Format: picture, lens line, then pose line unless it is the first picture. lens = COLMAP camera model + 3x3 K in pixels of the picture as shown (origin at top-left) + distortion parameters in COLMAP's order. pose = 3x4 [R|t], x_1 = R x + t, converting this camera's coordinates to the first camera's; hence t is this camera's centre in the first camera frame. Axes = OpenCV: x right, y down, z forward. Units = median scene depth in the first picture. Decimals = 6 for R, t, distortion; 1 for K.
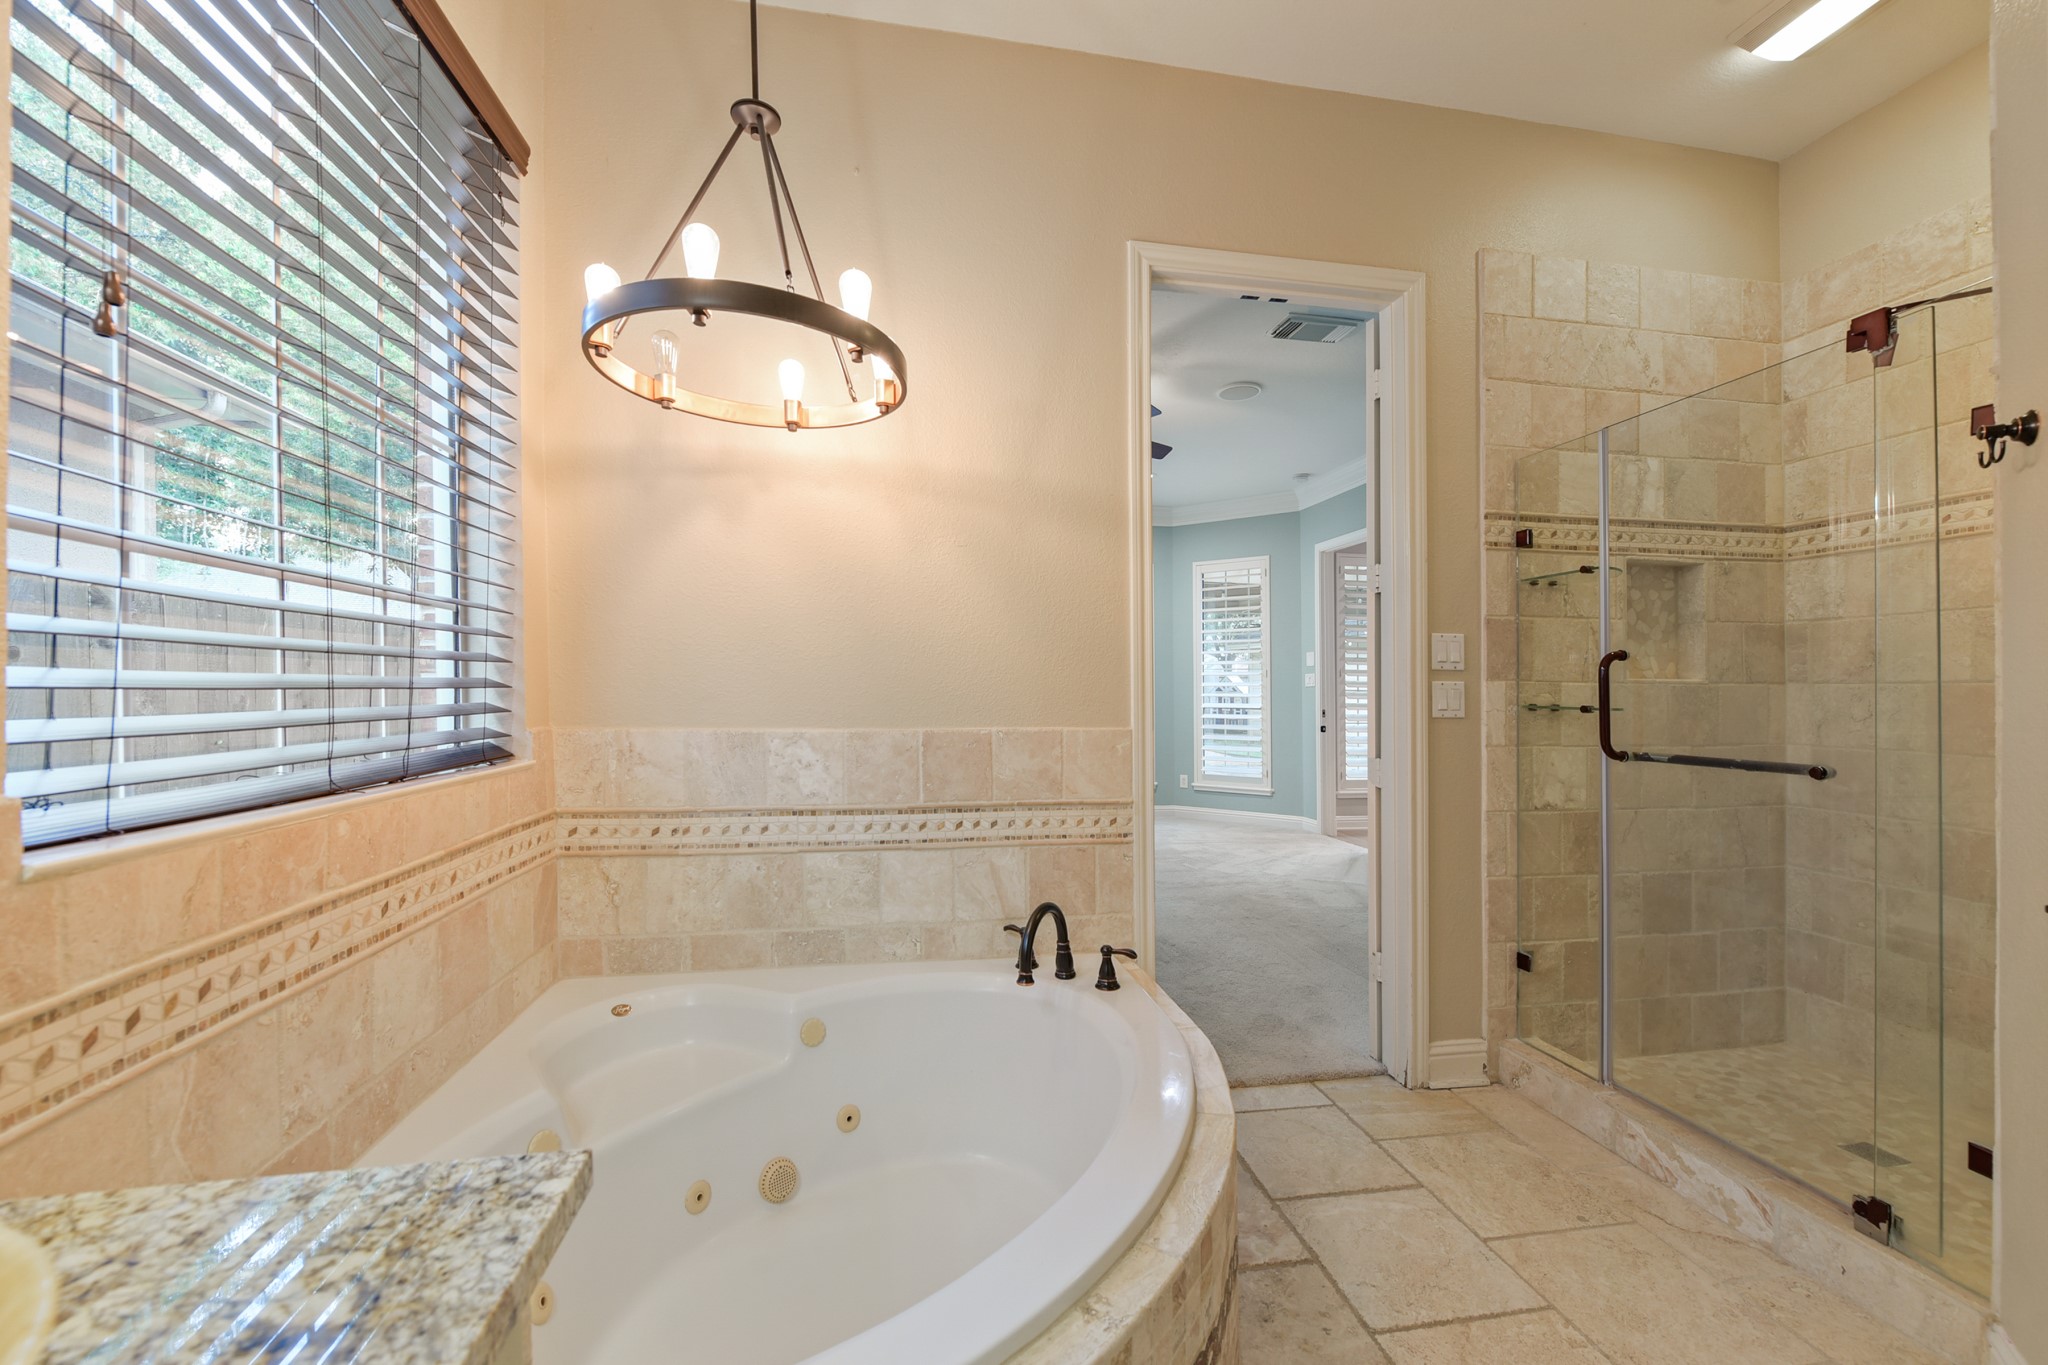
lens RADIAL K [[825.1, 0, 1021.9], [0, 825.1, 701.9], [0, 0, 1]] dist [-0.000440, -0.000154]
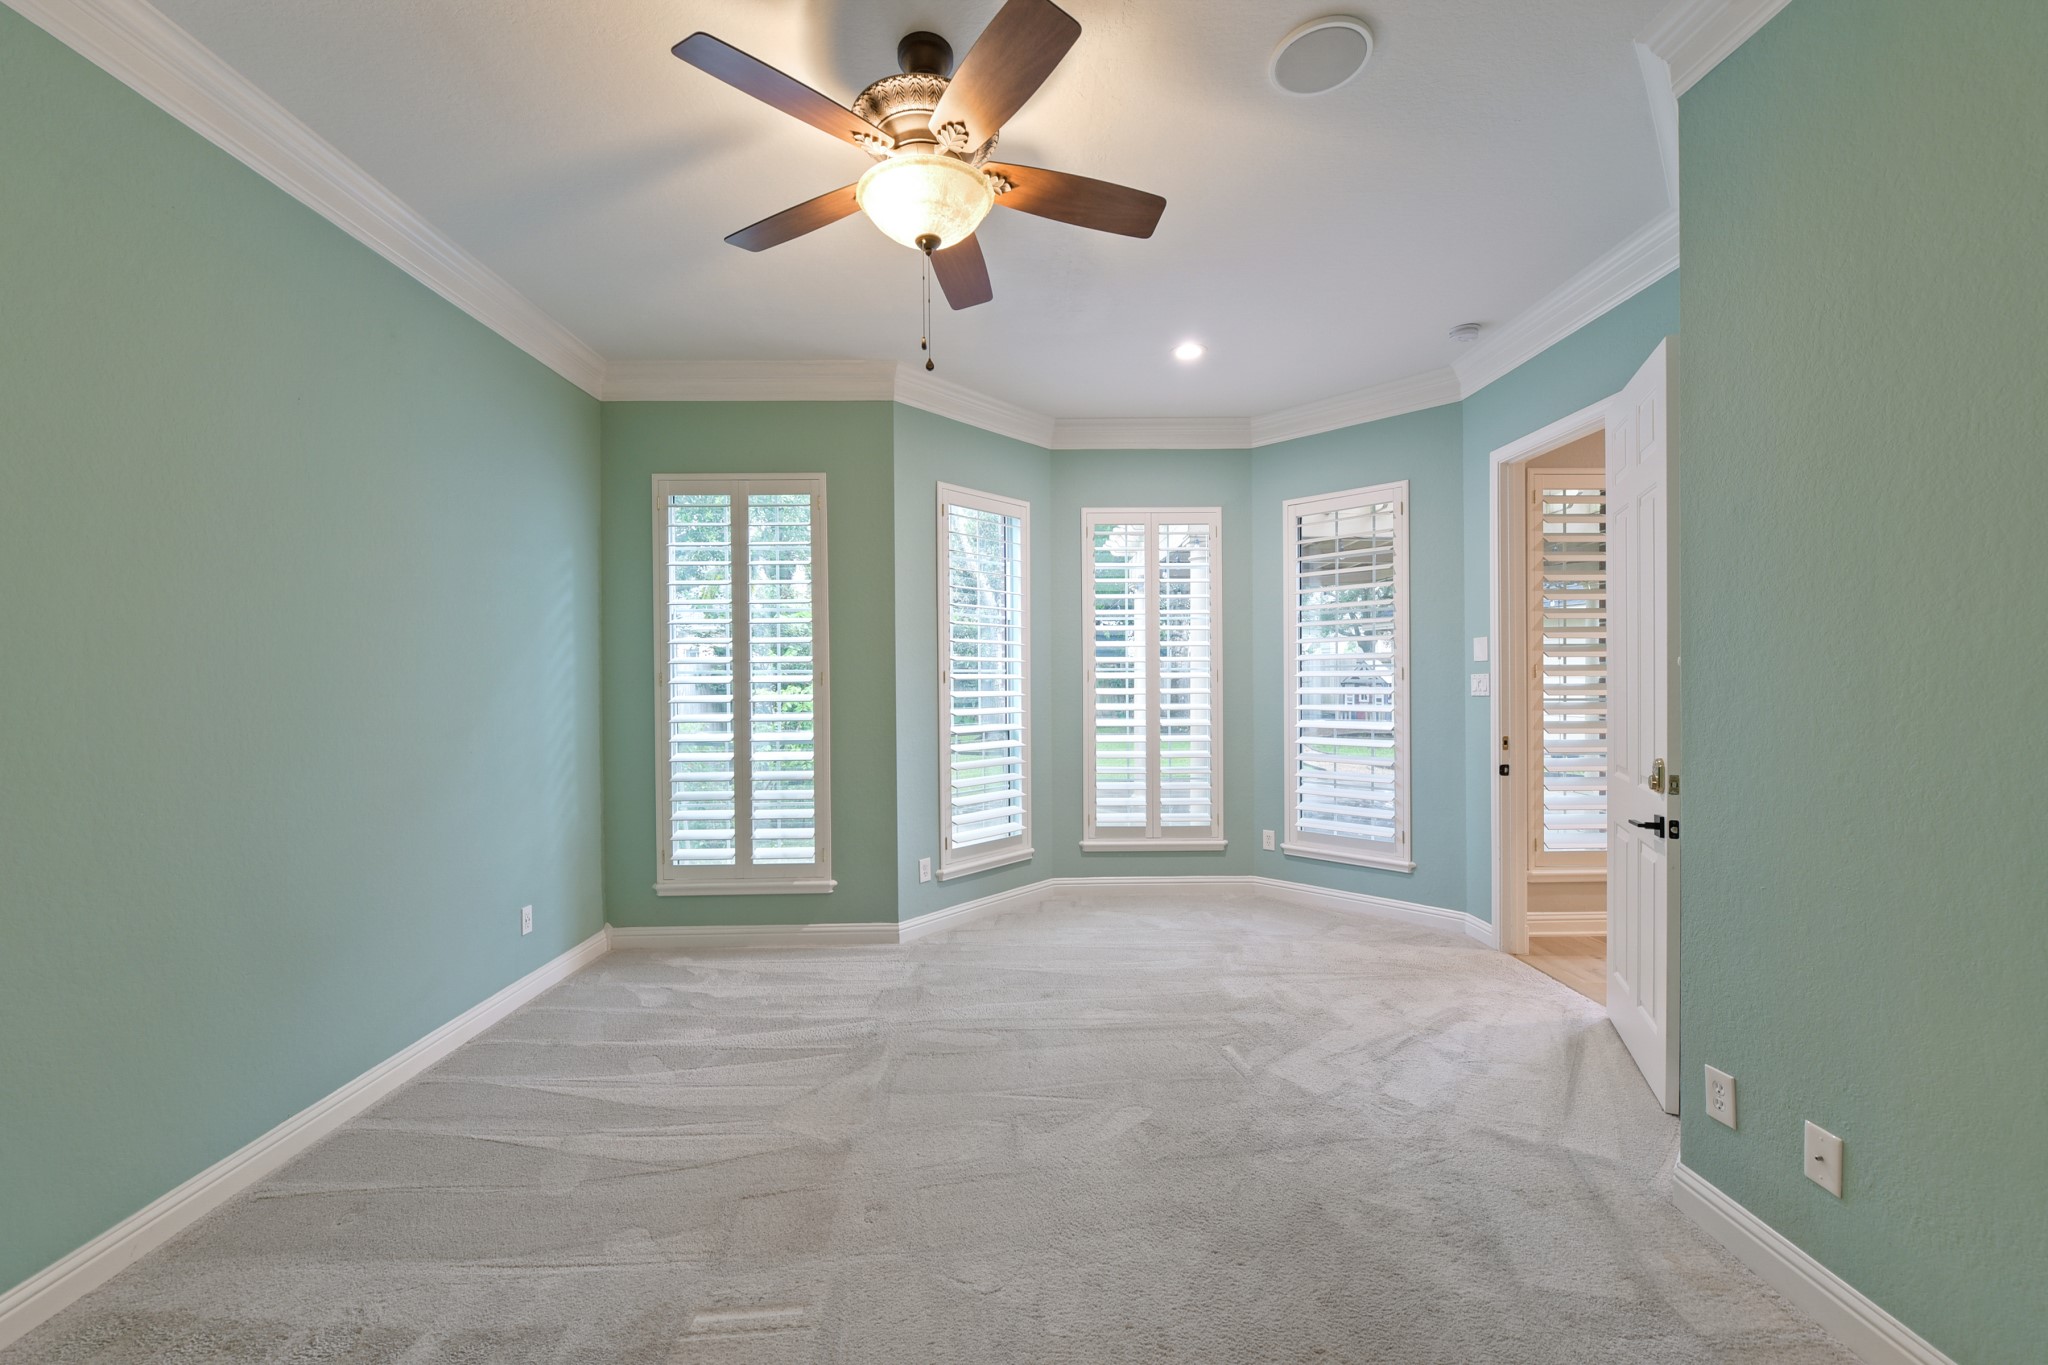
lens RADIAL K [[825.1, 0, 1021.9], [0, 825.1, 701.9], [0, 0, 1]] dist [-0.000440, -0.000154]
pose [[0.987237, -0.003541, -0.159221, 0.117761], [0.006569, 0.999807, 0.018495, -0.027020], [0.159125, -0.019305, 0.987070, 0.359808]]
